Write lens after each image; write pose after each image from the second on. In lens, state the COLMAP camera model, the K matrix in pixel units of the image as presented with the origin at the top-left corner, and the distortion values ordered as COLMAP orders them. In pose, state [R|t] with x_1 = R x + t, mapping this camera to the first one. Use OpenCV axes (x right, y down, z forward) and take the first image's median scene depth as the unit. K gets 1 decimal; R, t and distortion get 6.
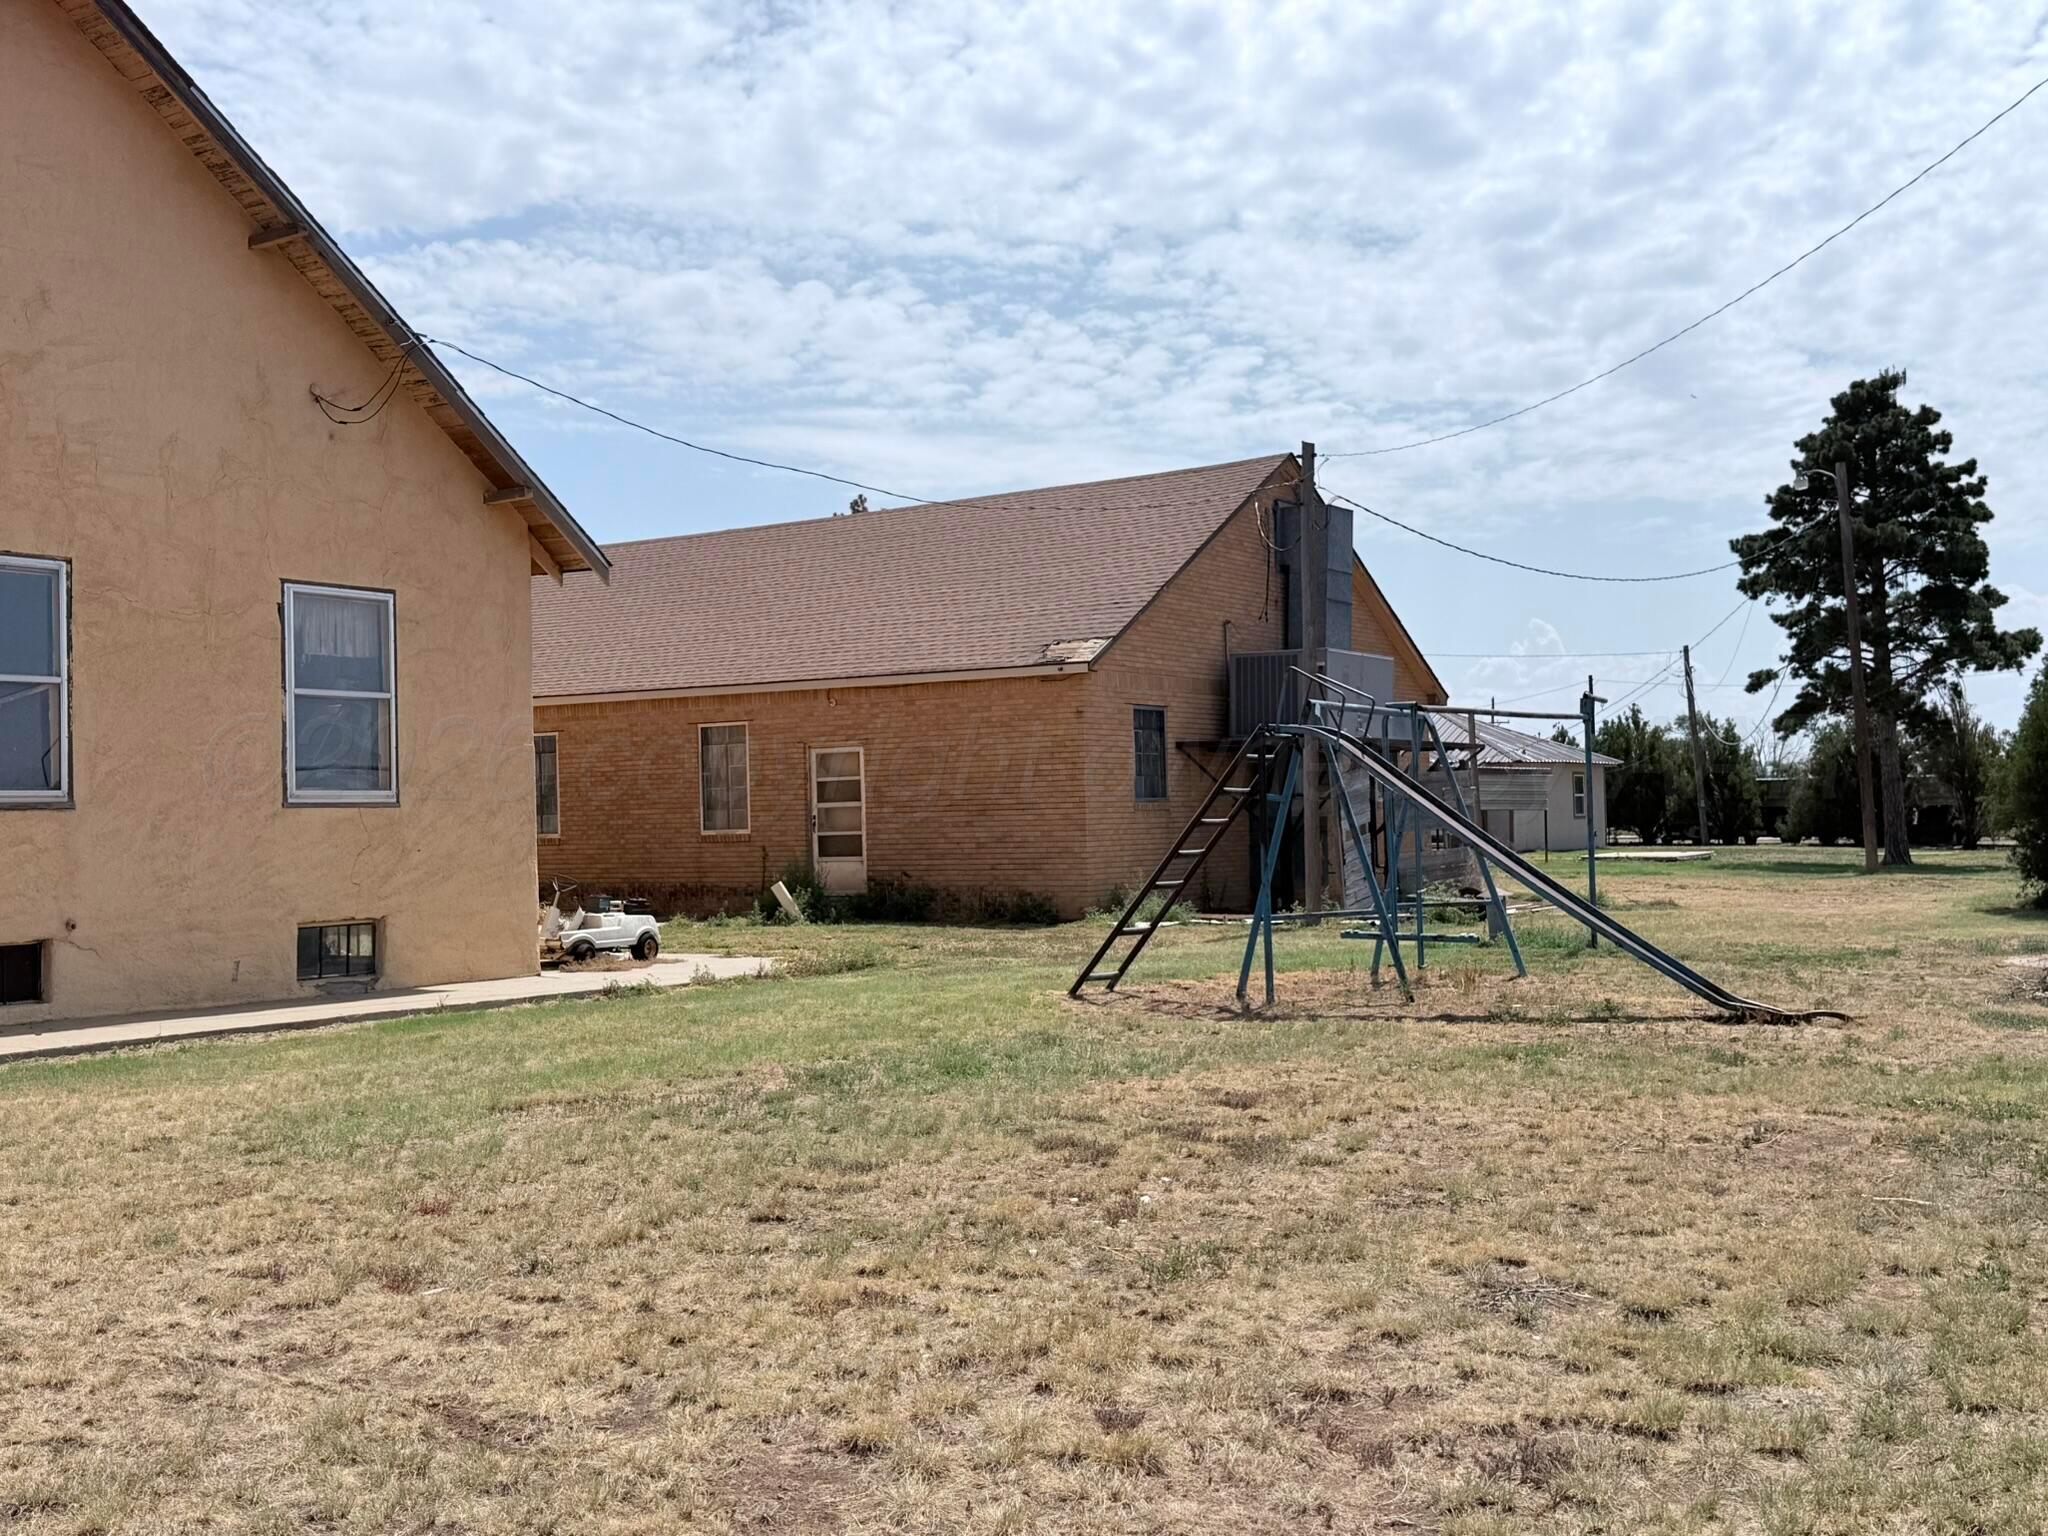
lens RADIAL K [[2226.0, 0, 1028.8], [0, 2226.0, 766.3], [0, 0, 1]] dist [0.170517, 0.000000]
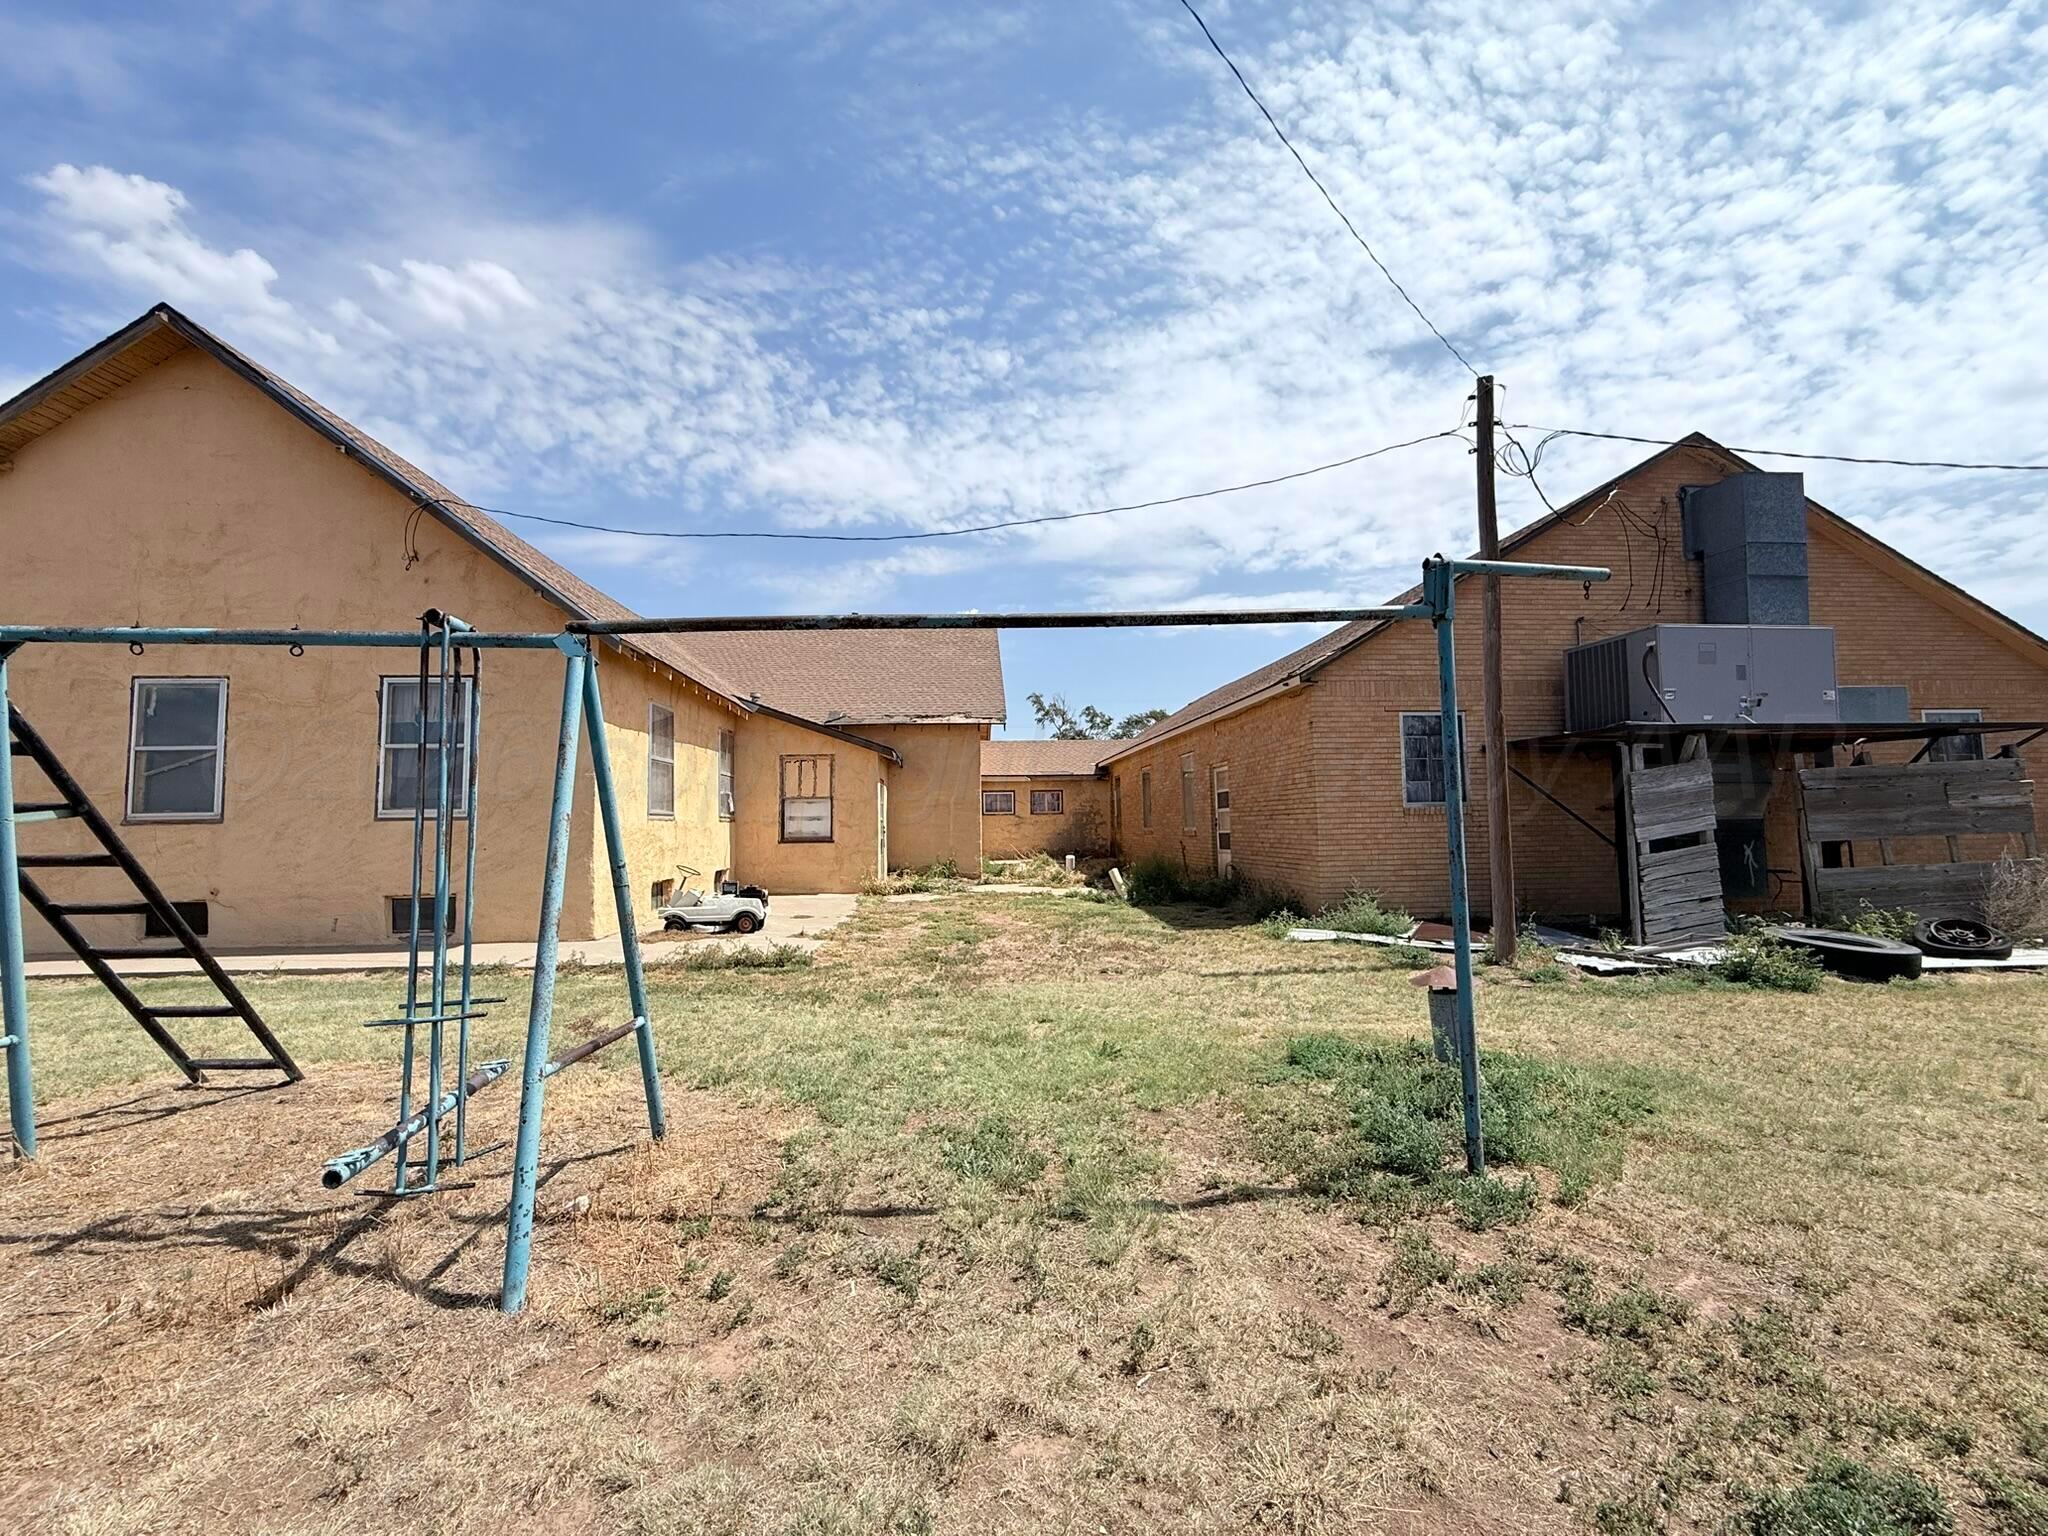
lens RADIAL K [[803.9, 0, 1004.6], [0, 803.9, 767.6], [0, 0, 1]] dist [0.008368, -0.001941]
pose [[0.599034, -0.039772, -0.799736, 0.219355], [0.022004, 0.999206, -0.033210, 0.005517], [0.800421, 0.002297, 0.599433, 0.593918]]
